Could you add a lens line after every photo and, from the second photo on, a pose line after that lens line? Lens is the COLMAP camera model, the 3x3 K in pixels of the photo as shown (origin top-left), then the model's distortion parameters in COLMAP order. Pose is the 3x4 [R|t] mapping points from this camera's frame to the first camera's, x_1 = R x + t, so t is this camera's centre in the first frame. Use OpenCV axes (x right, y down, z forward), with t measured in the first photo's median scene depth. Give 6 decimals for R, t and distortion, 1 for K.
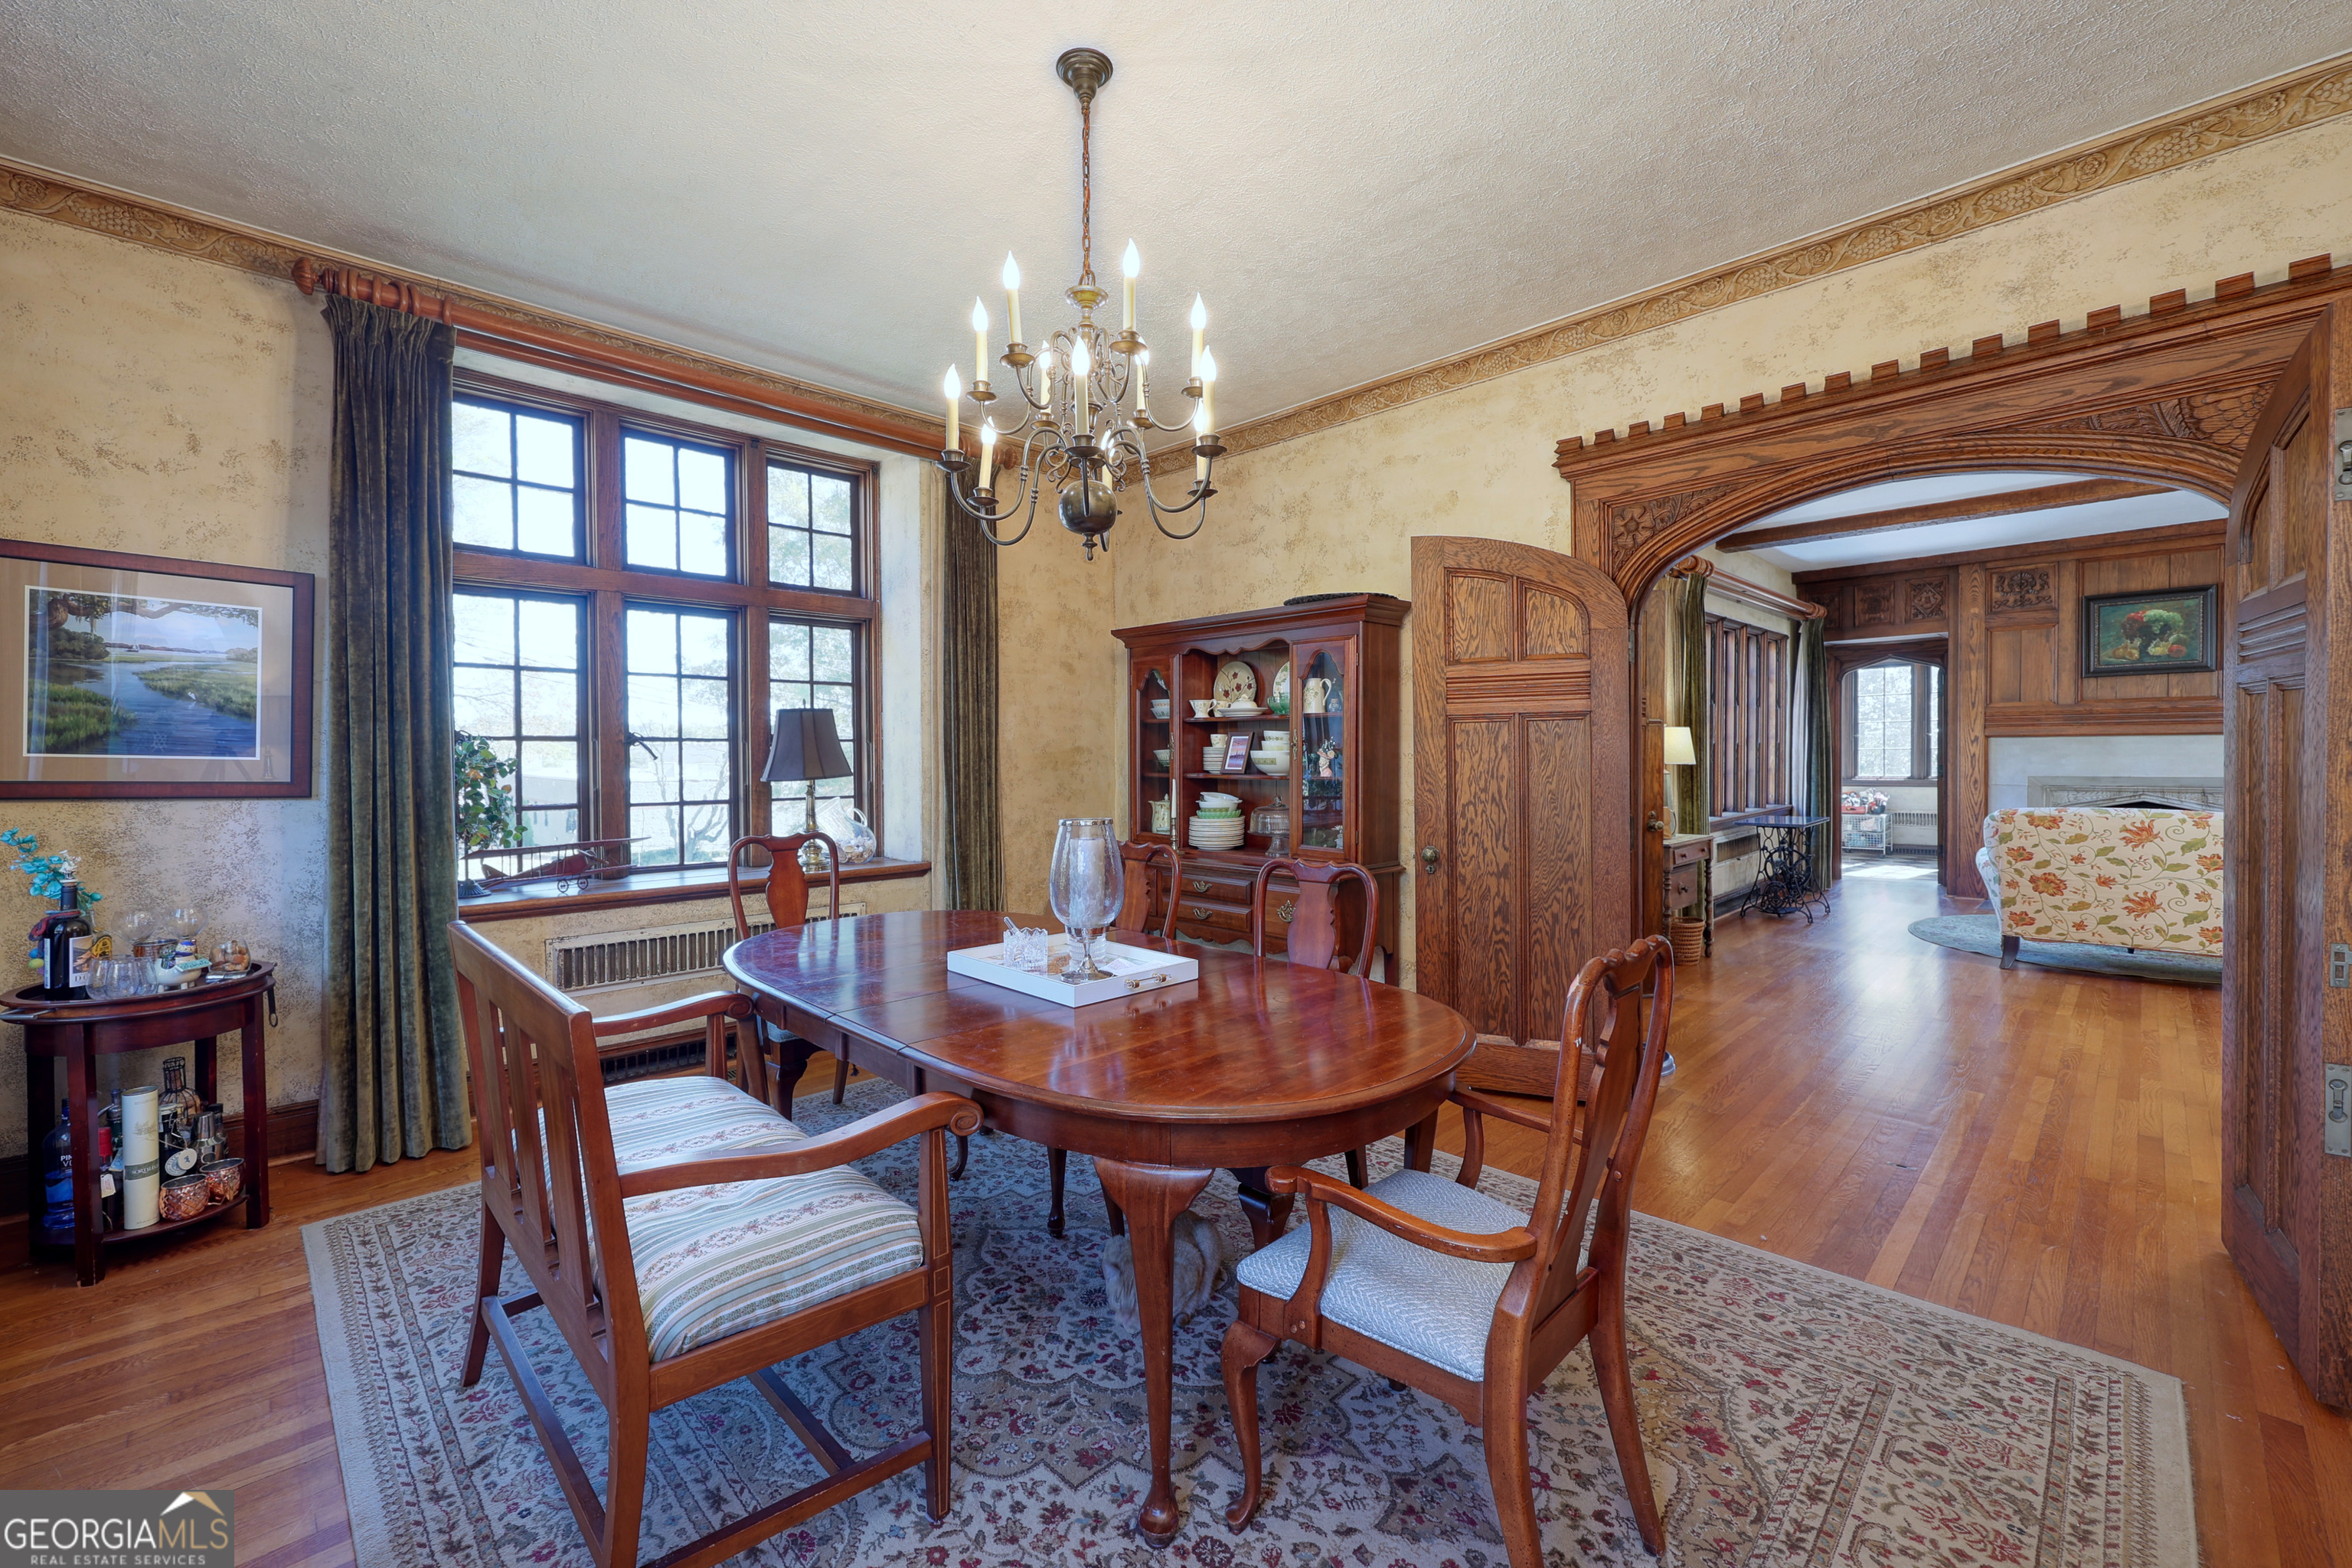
lens RADIAL K [[956.4, 0, 1171.6], [0, 956.4, 778.6], [0, 0, 1]] dist [-0.002285, 0.000412]
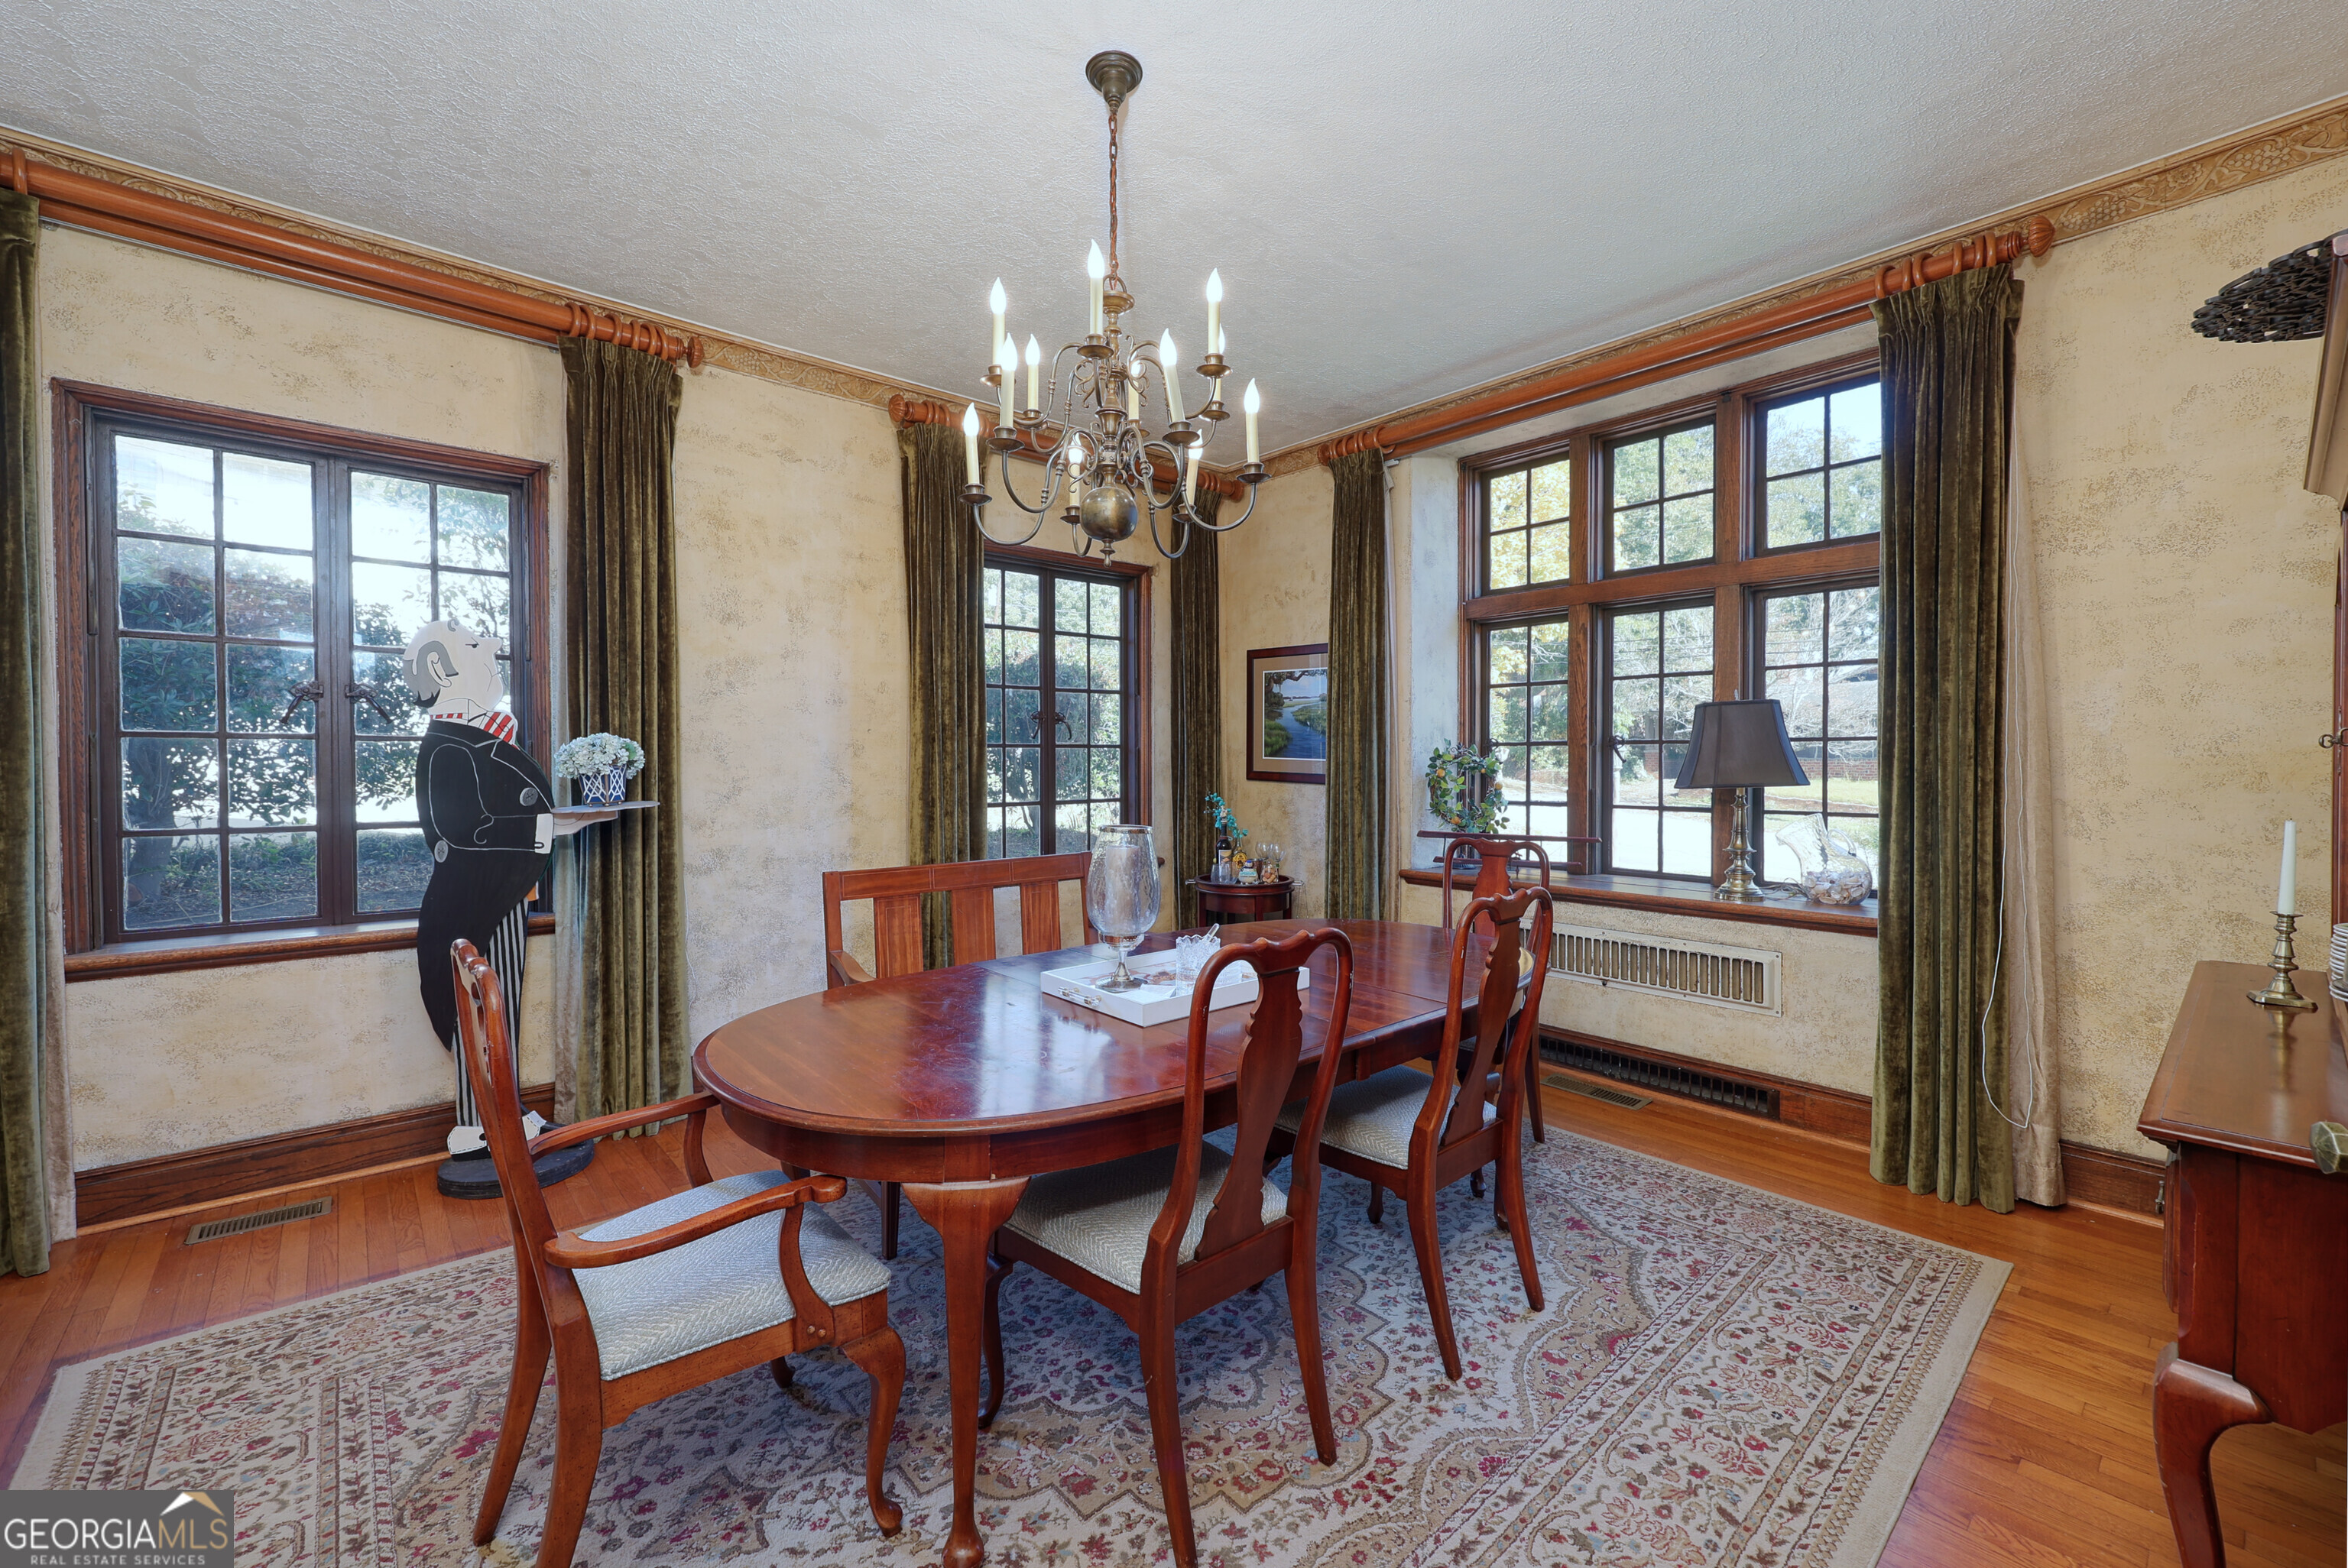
lens RADIAL K [[954.7, 0, 1170.4], [0, 954.7, 768.8], [0, 0, 1]] dist [-0.002285, 0.000412]
pose [[-0.059668, 0.031356, -0.997726, 0.478626], [-0.014423, 0.999375, 0.032271, -0.039622], [0.998114, 0.016316, -0.059179, 0.583294]]
